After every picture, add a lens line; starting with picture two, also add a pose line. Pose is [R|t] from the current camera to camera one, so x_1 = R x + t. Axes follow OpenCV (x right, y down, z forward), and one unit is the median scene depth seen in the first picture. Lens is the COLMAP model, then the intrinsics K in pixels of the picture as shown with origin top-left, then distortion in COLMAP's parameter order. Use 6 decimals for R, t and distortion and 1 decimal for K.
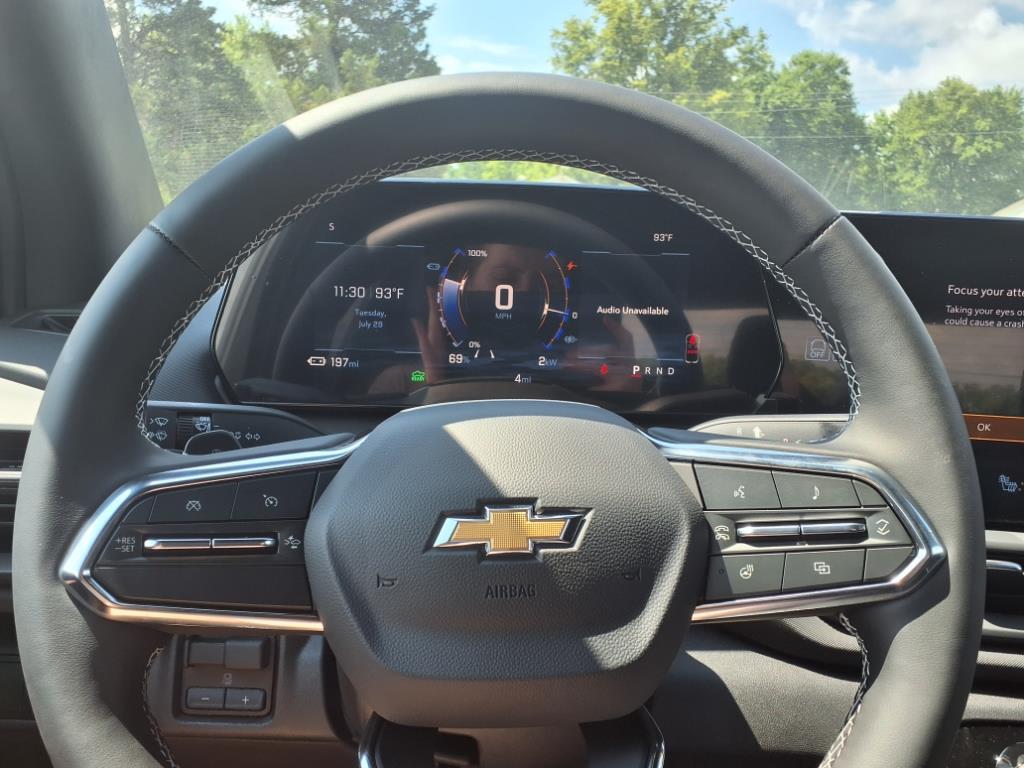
lens RADIAL K [[846.4, 0, 496.5], [0, 846.4, 401.4], [0, 0, 1]] dist [0.068369, -0.071608]
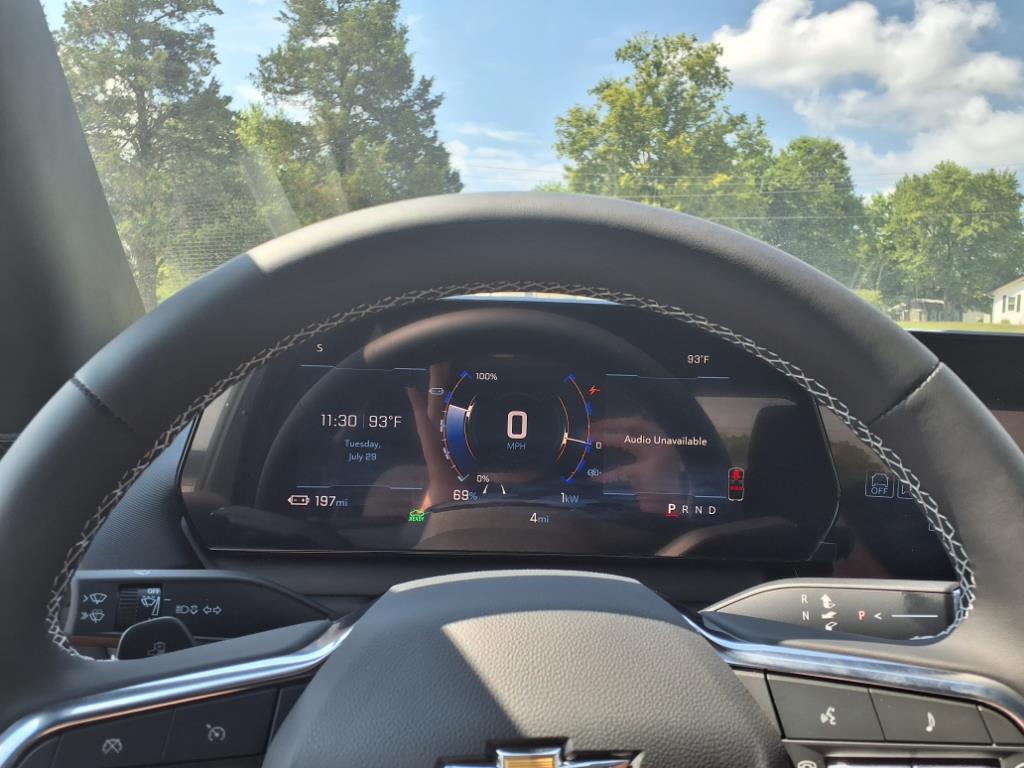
lens RADIAL K [[846.4, 0, 511.0], [0, 846.4, 382.2], [0, 0, 1]] dist [0.068369, -0.071608]
pose [[0.999958, -0.003534, 0.008494, -0.004373], [0.004423, 0.994246, -0.107029, -0.072257], [-0.008067, 0.107062, 0.994220, 0.128959]]
